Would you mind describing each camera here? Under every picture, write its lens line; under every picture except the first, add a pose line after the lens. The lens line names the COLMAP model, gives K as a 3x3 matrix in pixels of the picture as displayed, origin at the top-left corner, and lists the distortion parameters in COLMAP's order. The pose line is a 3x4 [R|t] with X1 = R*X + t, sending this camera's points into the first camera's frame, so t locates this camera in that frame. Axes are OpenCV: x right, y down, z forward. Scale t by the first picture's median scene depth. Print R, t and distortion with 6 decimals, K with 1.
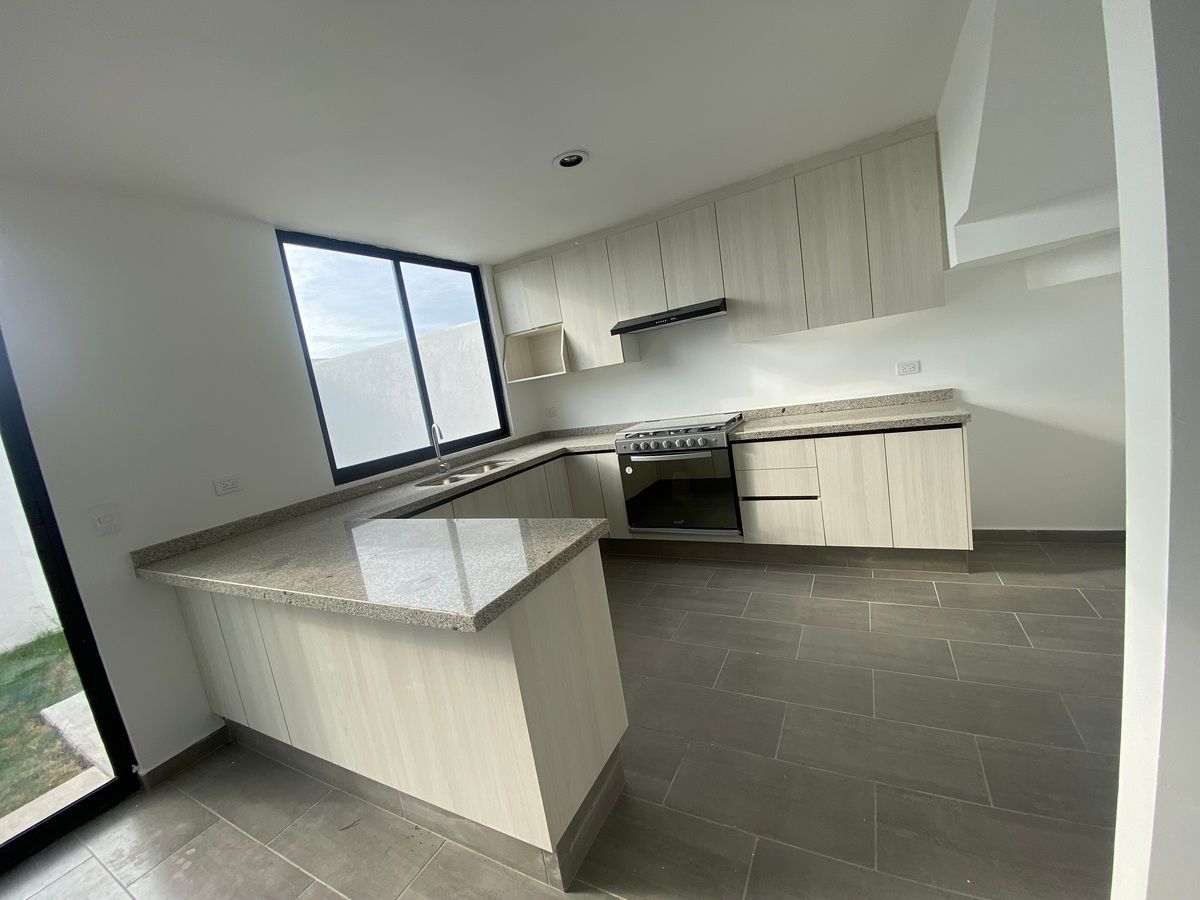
lens RADIAL K [[487.9, 0, 587.6], [0, 487.9, 450.9], [0, 0, 1]] dist [-0.008681, -0.004494]
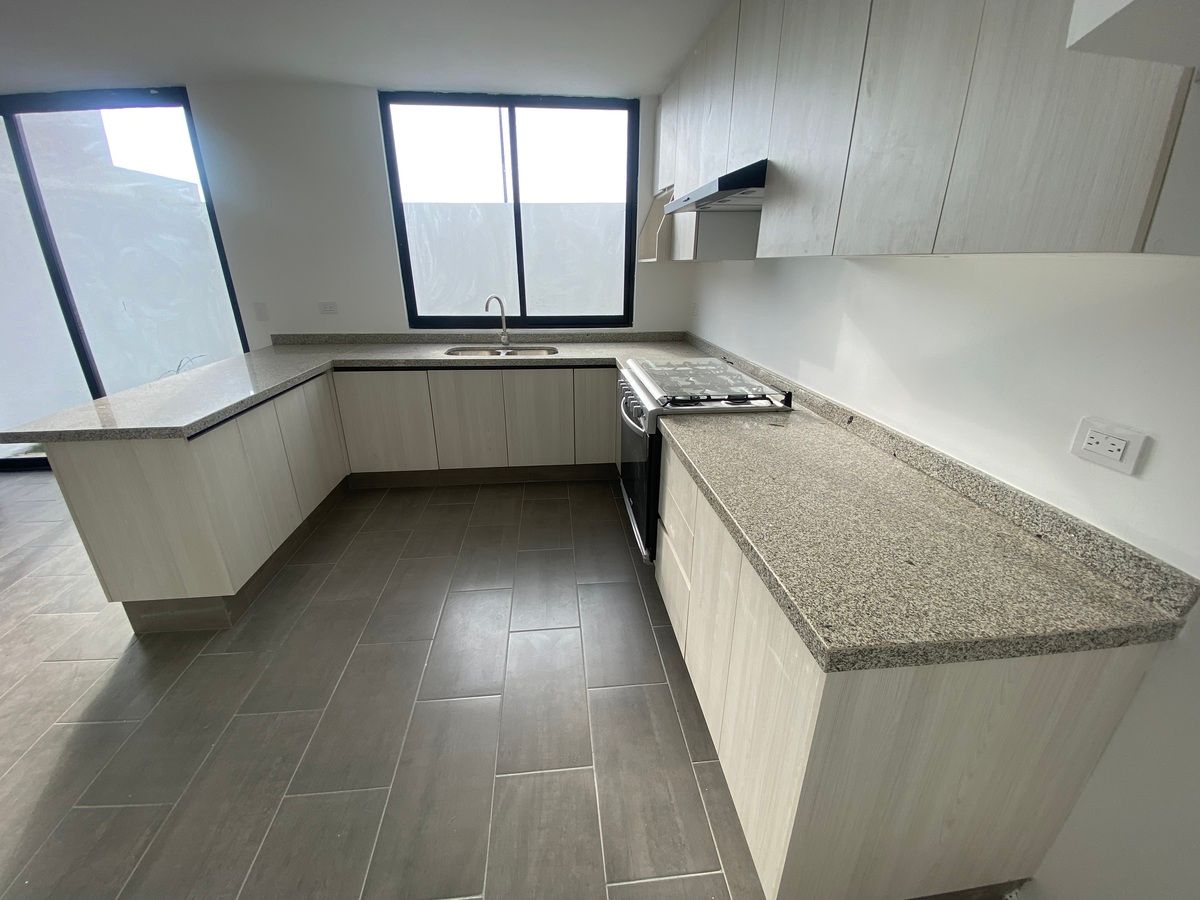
lens RADIAL K [[487.9, 0, 593.7], [0, 487.9, 452.1], [0, 0, 1]] dist [-0.008681, -0.004494]
pose [[0.549945, 0.441766, -0.708804, 0.644409], [-0.207215, 0.894298, 0.396603, -0.201792], [0.809087, -0.071235, 0.583355, 0.539172]]
